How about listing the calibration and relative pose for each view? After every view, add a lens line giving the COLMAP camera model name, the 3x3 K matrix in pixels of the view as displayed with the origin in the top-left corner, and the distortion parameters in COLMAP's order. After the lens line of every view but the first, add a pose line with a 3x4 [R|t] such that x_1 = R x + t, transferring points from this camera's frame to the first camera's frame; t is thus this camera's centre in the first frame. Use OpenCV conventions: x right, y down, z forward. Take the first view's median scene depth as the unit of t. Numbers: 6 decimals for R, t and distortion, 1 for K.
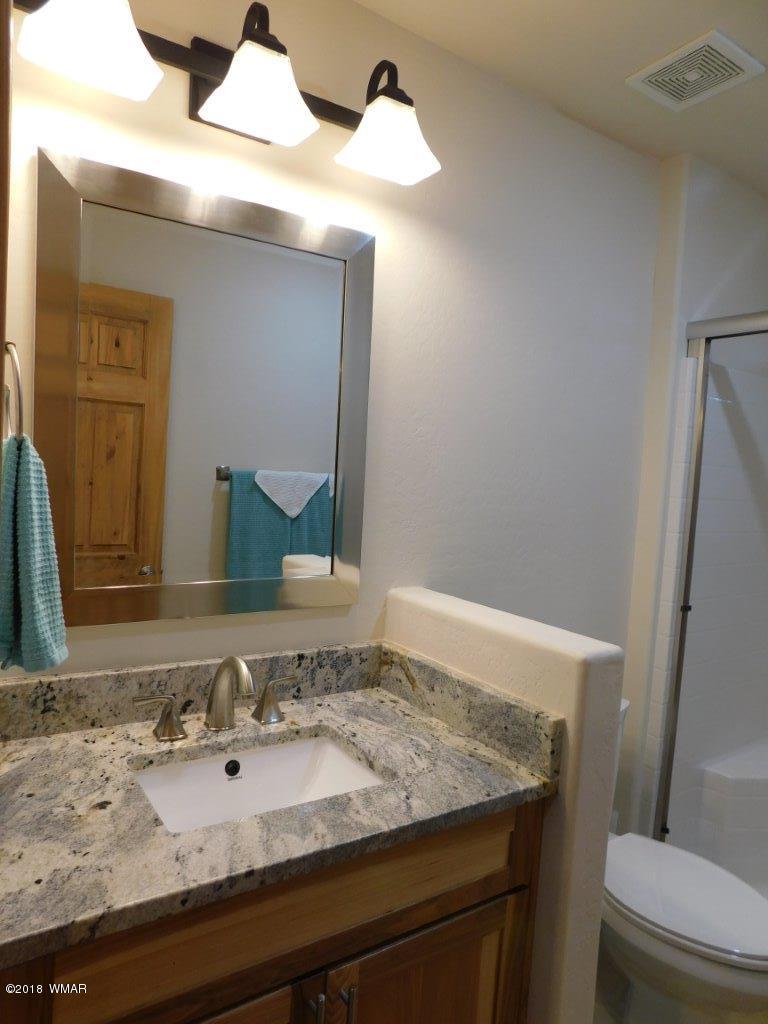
lens RADIAL K [[680.9, 0, 387.9], [0, 680.9, 505.6], [0, 0, 1]] dist [-0.068889, 0.052558]
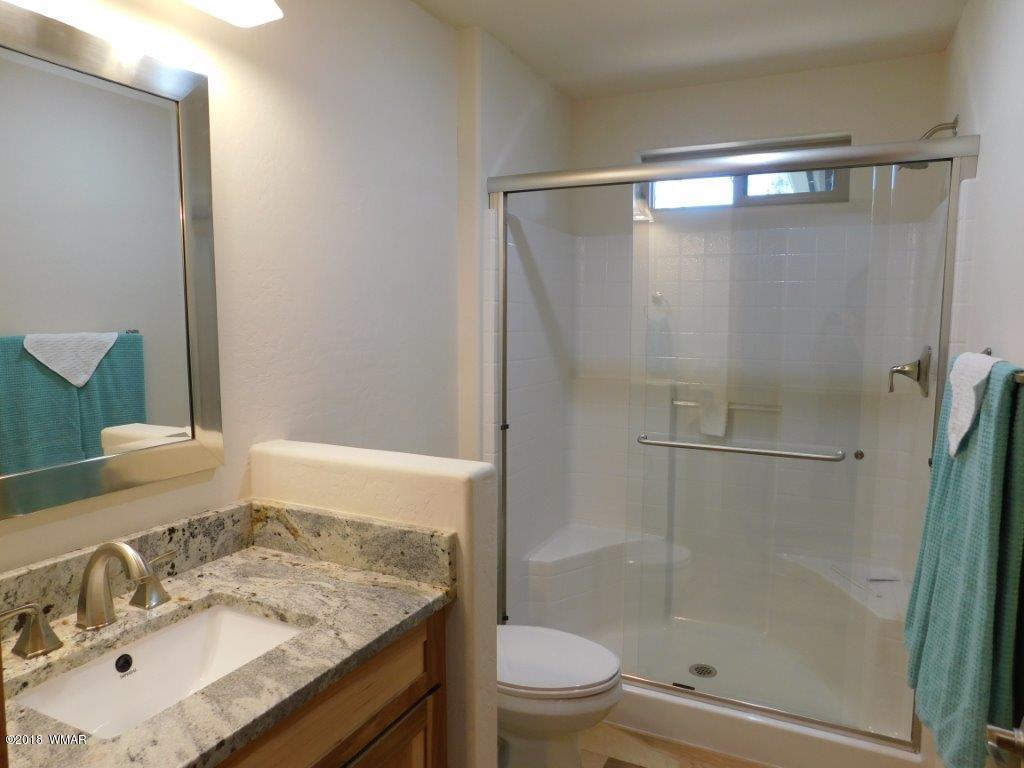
lens RADIAL K [[680.9, 0, 517.4], [0, 680.9, 380.3], [0, 0, 1]] dist [-0.068889, 0.052558]
pose [[0.861461, -0.103175, 0.497233, -0.170671], [0.078989, 0.994450, 0.069497, -0.010363], [-0.501643, -0.020593, 0.864829, -0.035438]]
